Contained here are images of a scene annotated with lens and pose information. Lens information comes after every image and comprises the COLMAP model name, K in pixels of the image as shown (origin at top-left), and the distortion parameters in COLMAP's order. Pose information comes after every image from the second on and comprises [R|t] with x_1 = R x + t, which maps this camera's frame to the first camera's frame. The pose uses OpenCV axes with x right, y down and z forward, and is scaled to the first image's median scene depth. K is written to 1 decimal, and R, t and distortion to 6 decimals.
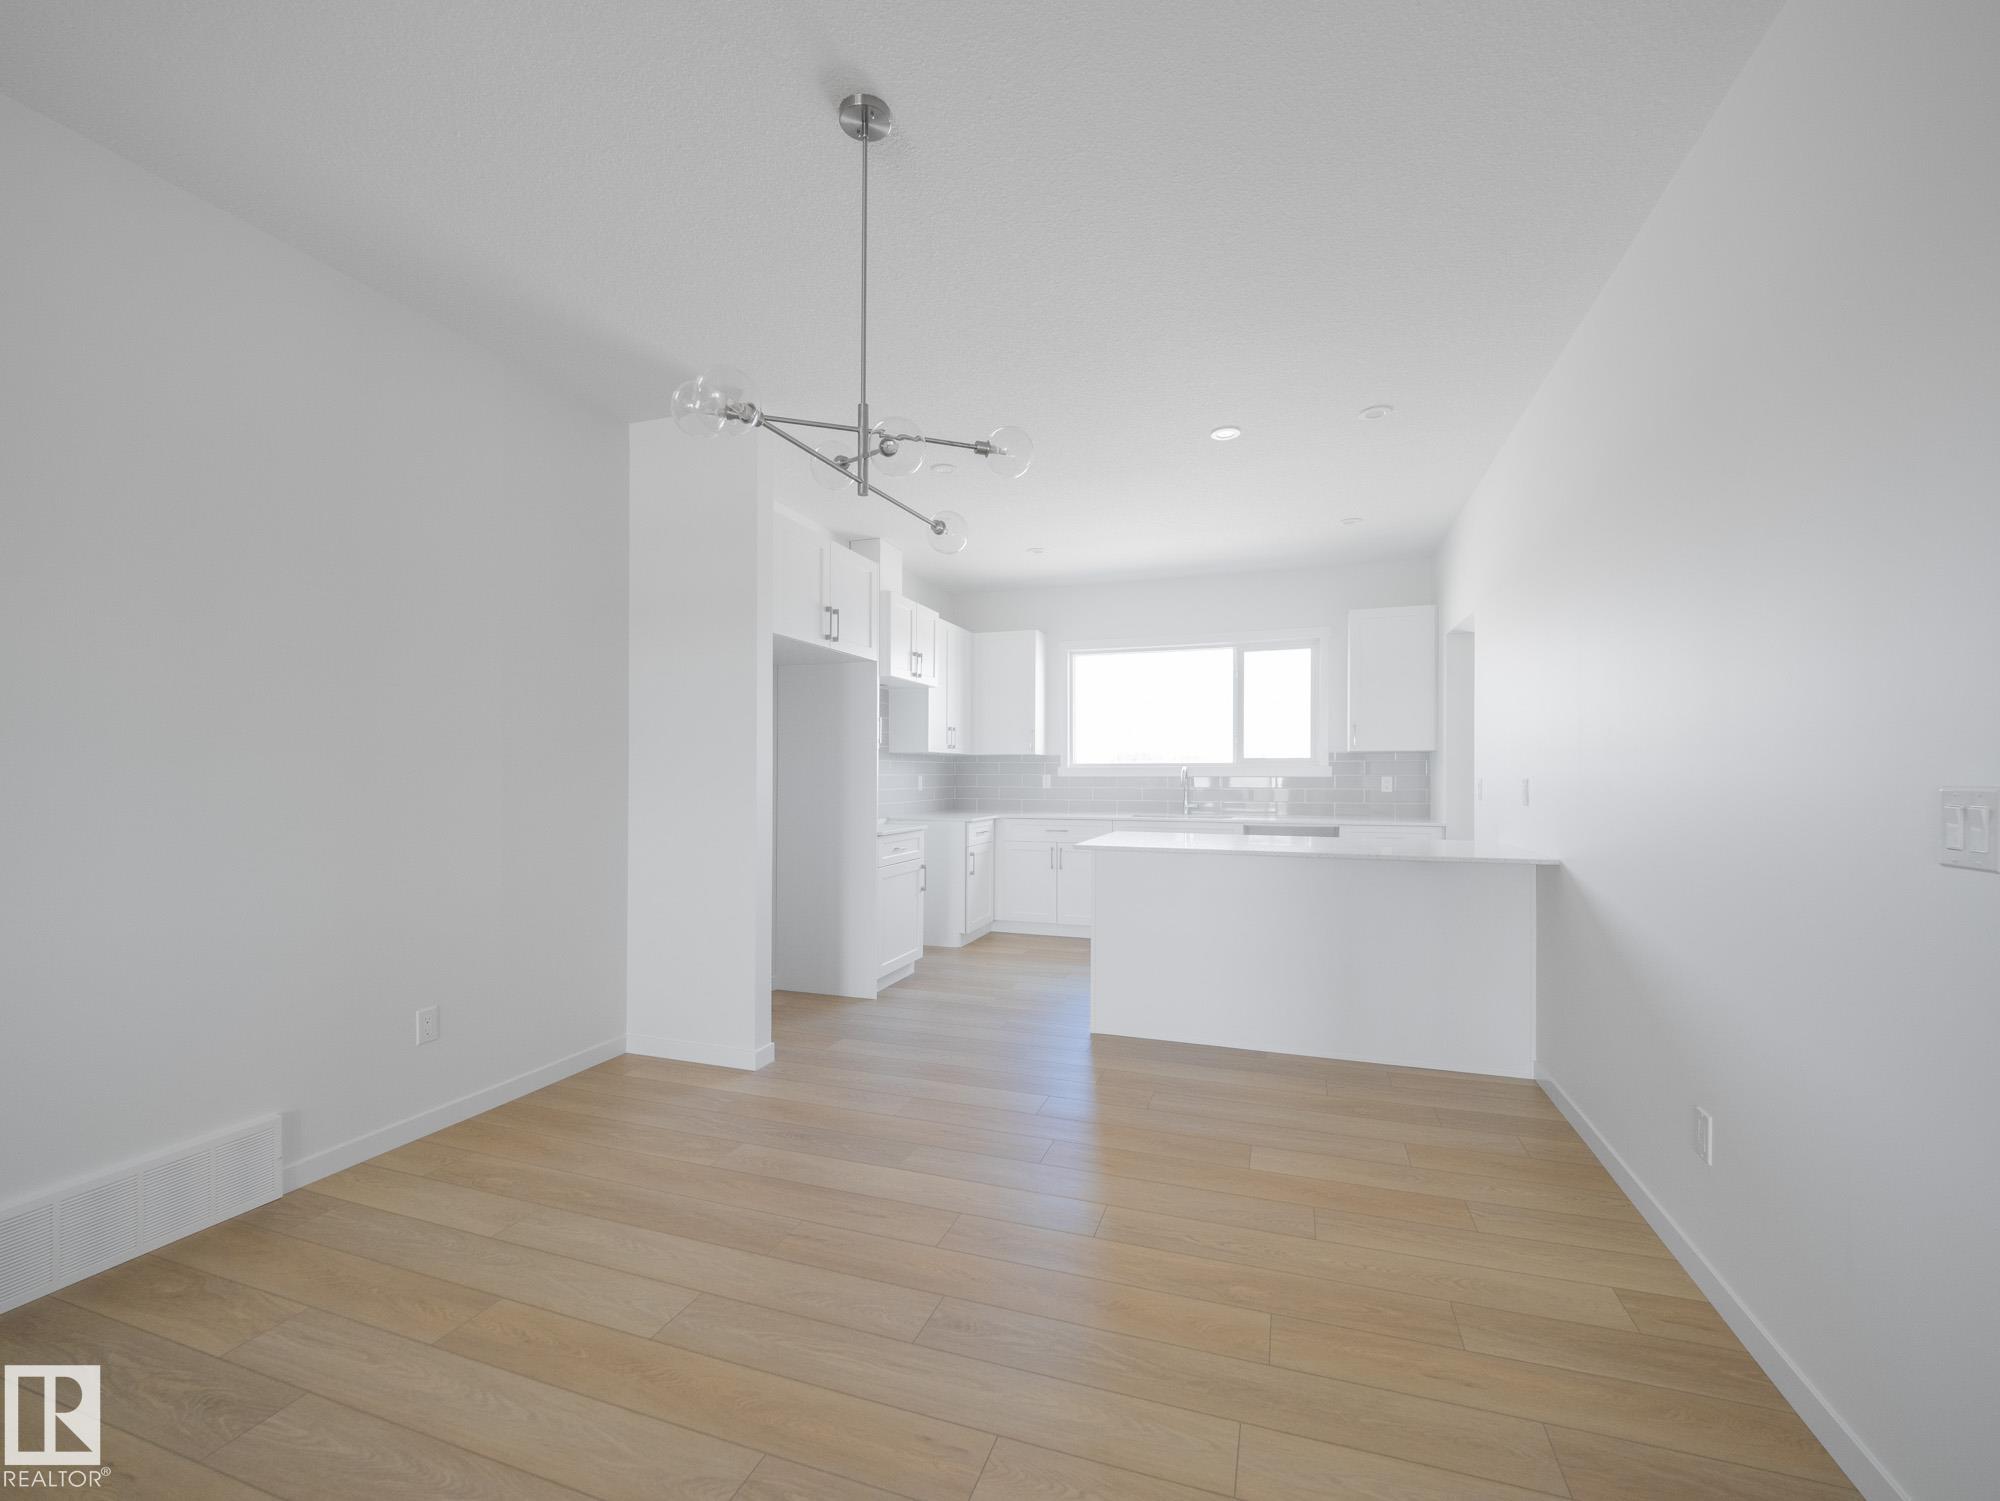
lens RADIAL K [[839.5, 0, 989.1], [0, 839.5, 764.8], [0, 0, 1]] dist [0.009227, -0.003485]
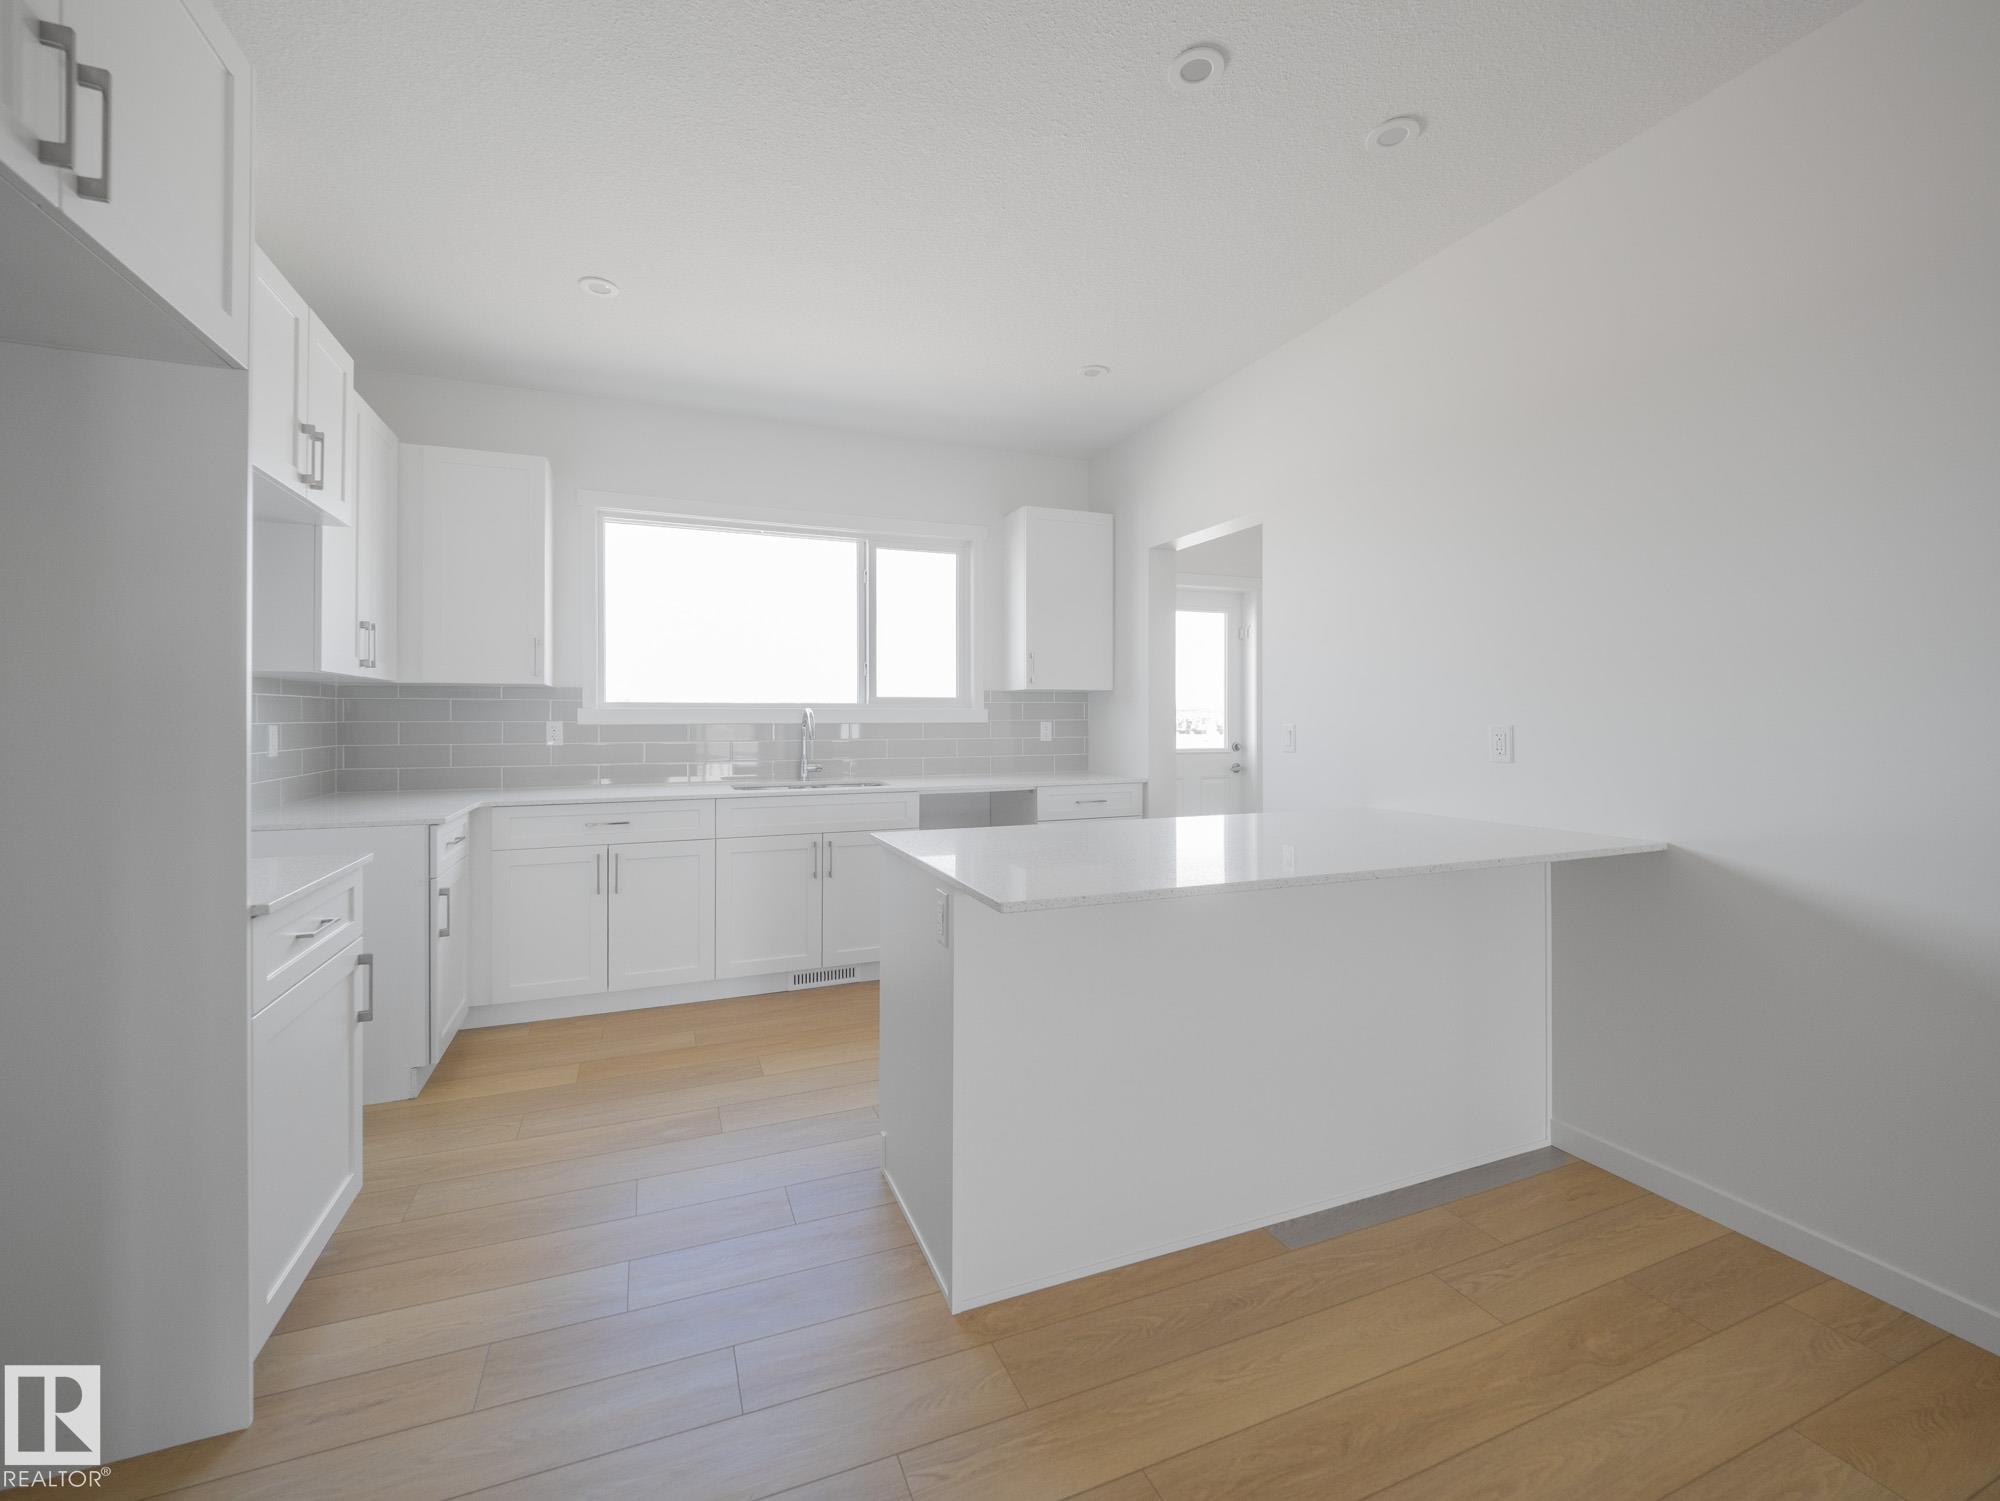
lens RADIAL K [[839.5, 0, 984.1], [0, 839.5, 716.3], [0, 0, 1]] dist [0.009227, -0.003485]
pose [[0.751424, -0.000830, 0.659819, -0.105086], [-0.005098, 0.999962, 0.007063, 0.003238], [-0.659800, -0.008671, 0.751391, 0.447226]]
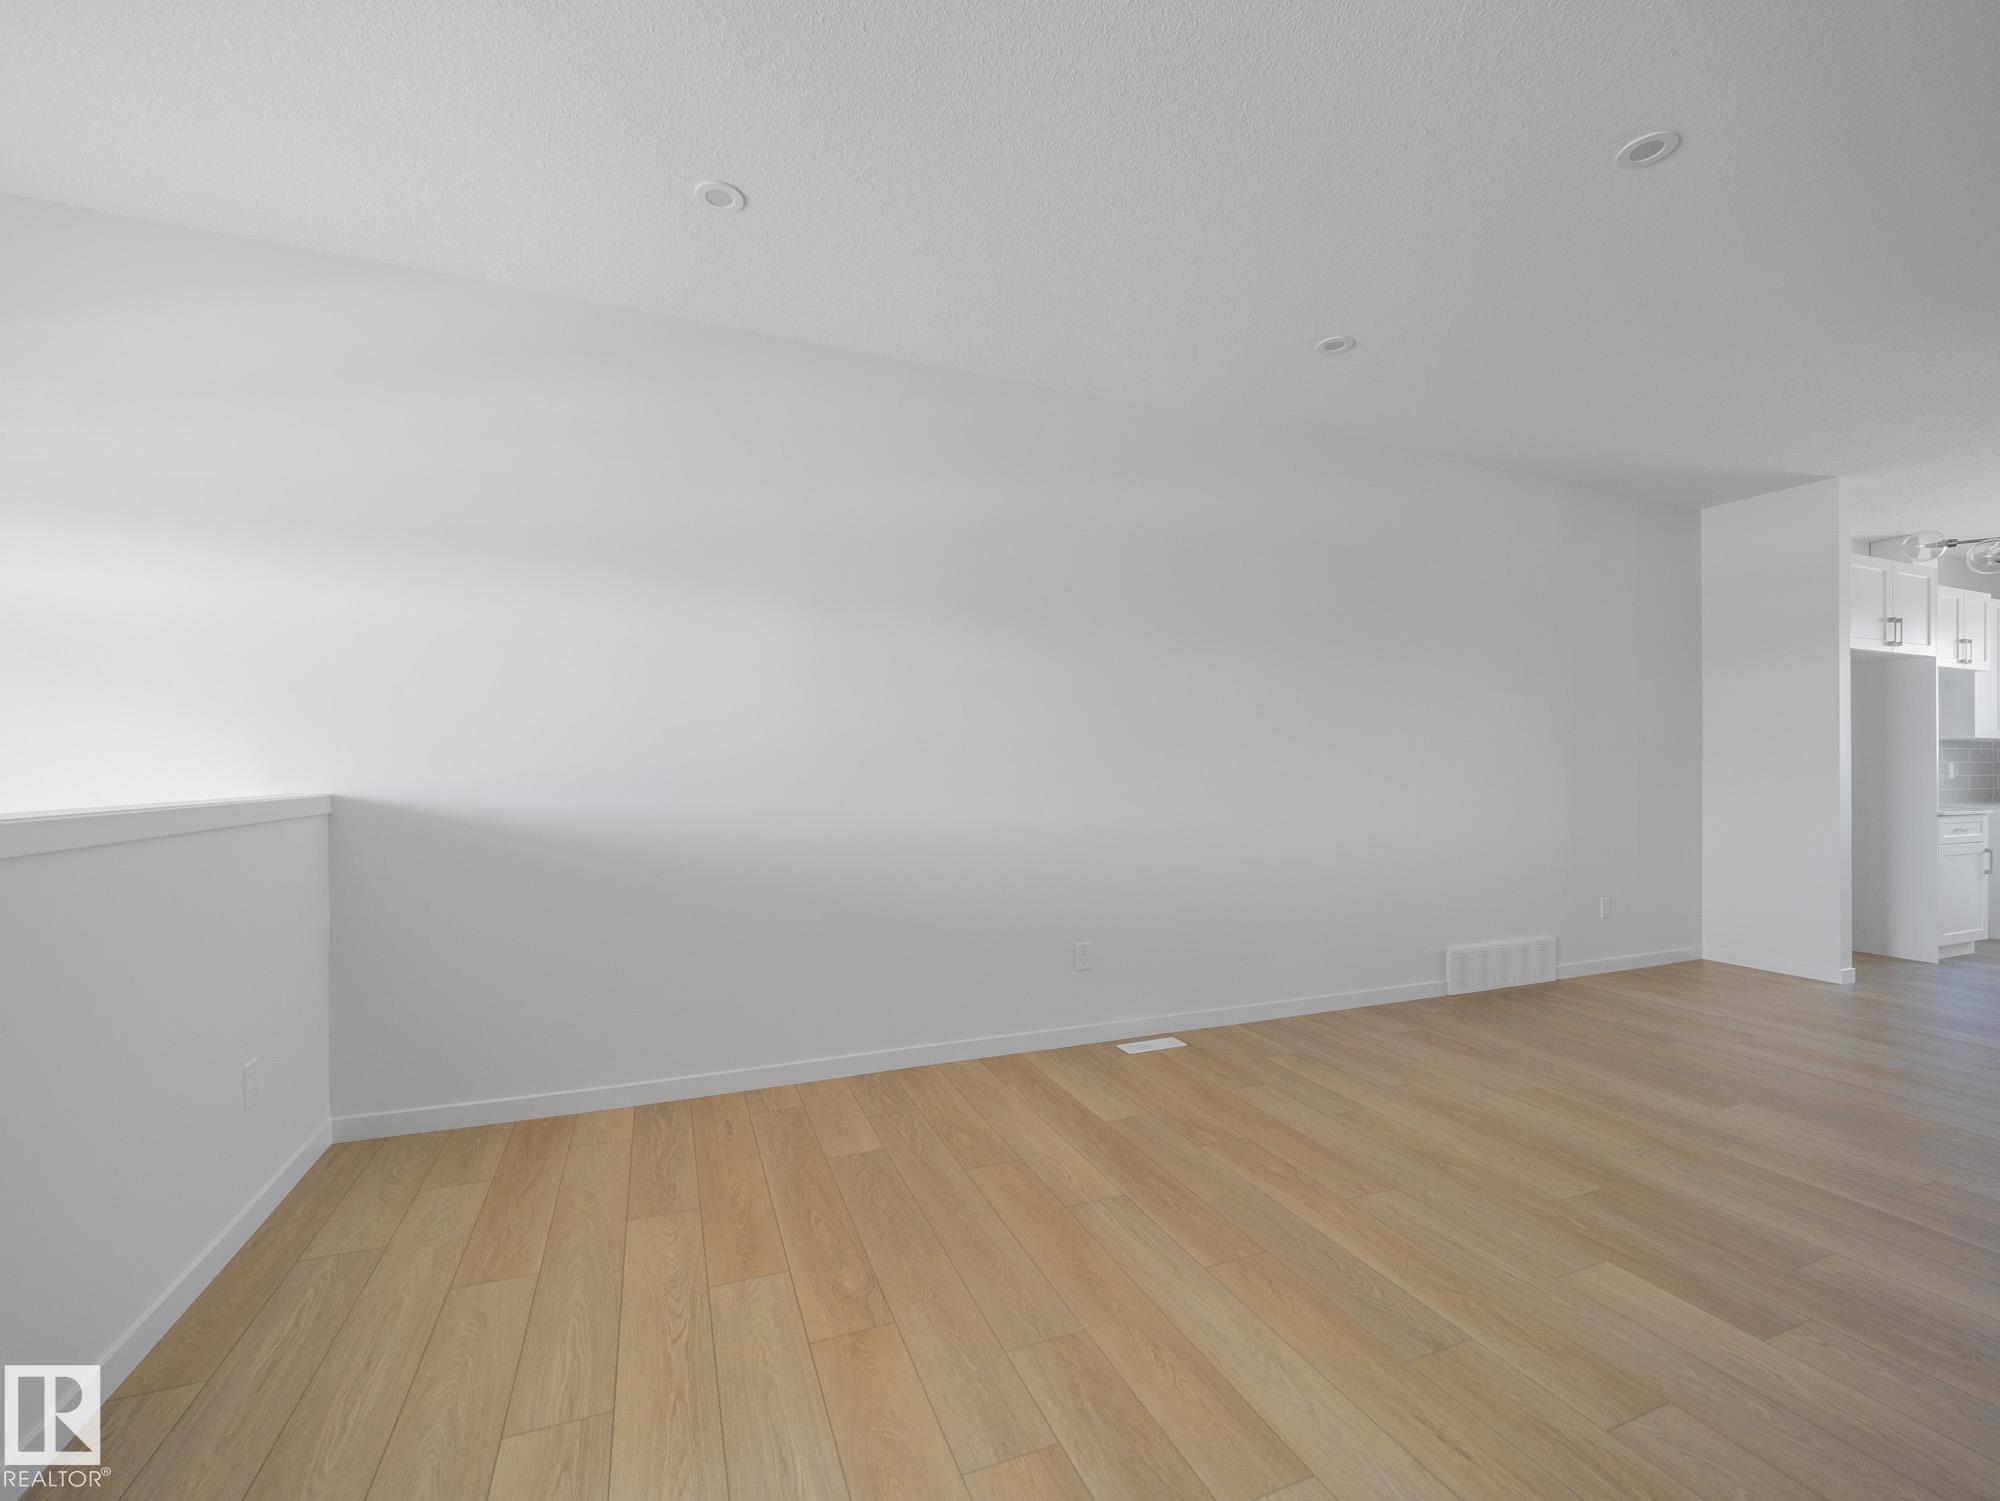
lens RADIAL K [[839.5, 0, 1001.6], [0, 839.5, 771.6], [0, 0, 1]] dist [0.009227, -0.003485]
pose [[0.671472, -0.007035, -0.740996, -0.106513], [0.014466, 0.999889, 0.003615, 0.004114], [0.740888, -0.013146, 0.671500, -0.508284]]
